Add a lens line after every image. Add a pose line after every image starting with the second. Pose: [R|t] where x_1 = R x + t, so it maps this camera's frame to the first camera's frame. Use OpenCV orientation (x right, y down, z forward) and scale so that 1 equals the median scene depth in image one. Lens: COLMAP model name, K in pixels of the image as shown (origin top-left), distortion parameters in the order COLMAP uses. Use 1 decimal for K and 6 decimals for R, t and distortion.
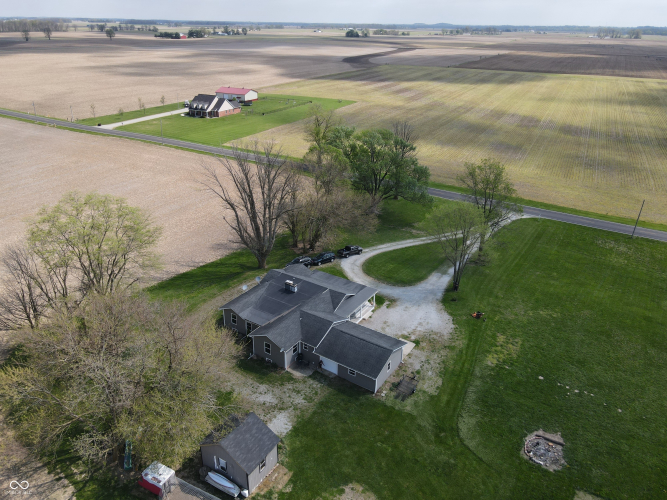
lens RADIAL K [[488.9, 0, 330.0], [0, 488.9, 252.1], [0, 0, 1]] dist [0.012576, 0.001836]
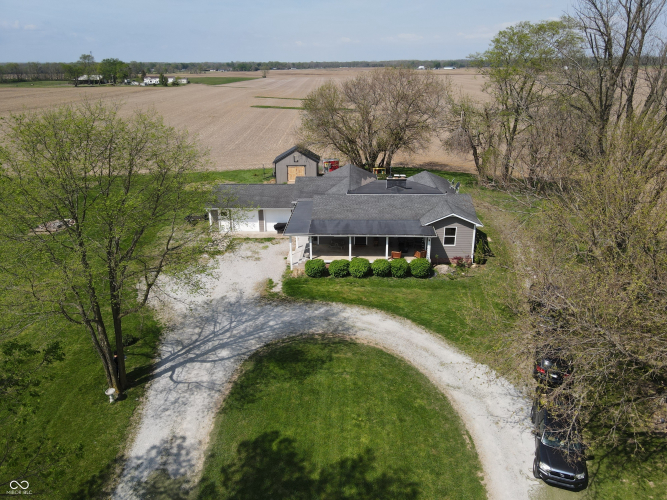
lens RADIAL K [[488.9, 0, 330.0], [0, 488.9, 252.1], [0, 0, 1]] dist [0.012576, 0.001836]
pose [[-0.862182, 0.178338, -0.474171, 0.282863], [-0.214159, 0.719935, 0.660174, -0.241398], [0.459106, 0.670738, -0.582522, 1.233051]]
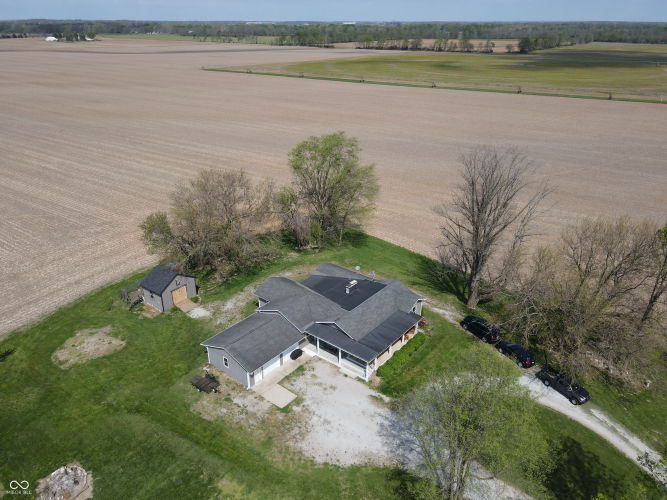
lens RADIAL K [[488.9, 0, 330.0], [0, 488.9, 252.1], [0, 0, 1]] dist [0.012576, 0.001836]
pose [[-0.102165, 0.409601, -0.906526, 0.642032], [-0.422325, 0.807232, 0.412332, -0.302411], [0.900668, 0.424975, 0.090515, 0.749112]]
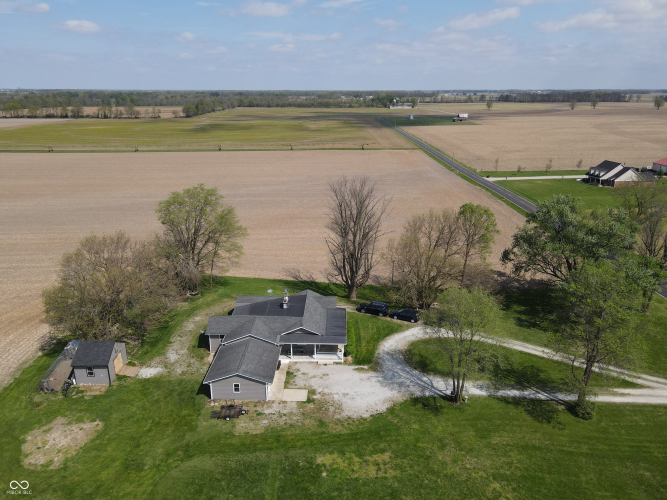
lens RADIAL K [[488.9, 0, 330.0], [0, 488.9, 252.1], [0, 0, 1]] dist [0.012576, 0.001836]
pose [[0.530351, 0.252447, -0.809320, 0.727767], [-0.352337, 0.933921, 0.060425, -0.119624], [0.771095, 0.253106, 0.584252, 0.360306]]
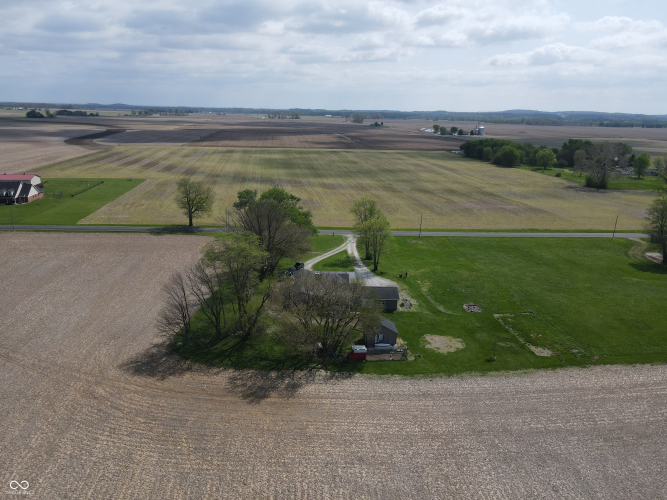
lens RADIAL K [[488.9, 0, 330.0], [0, 488.9, 252.1], [0, 0, 1]] dist [0.012576, 0.001836]
pose [[0.824255, -0.155064, 0.544573, -0.832232], [0.230952, 0.970200, -0.073305, 0.107049], [-0.516978, 0.186192, 0.835504, -0.381972]]
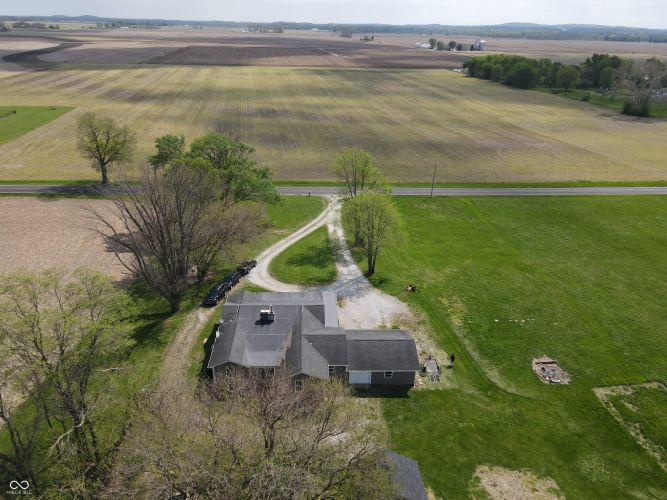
lens RADIAL K [[488.9, 0, 330.0], [0, 488.9, 252.1], [0, 0, 1]] dist [0.012576, 0.001836]
pose [[0.810225, -0.244899, 0.532503, -0.383697], [0.239311, 0.967570, 0.080865, -0.077066], [-0.535038, 0.061915, 0.842556, 0.153613]]
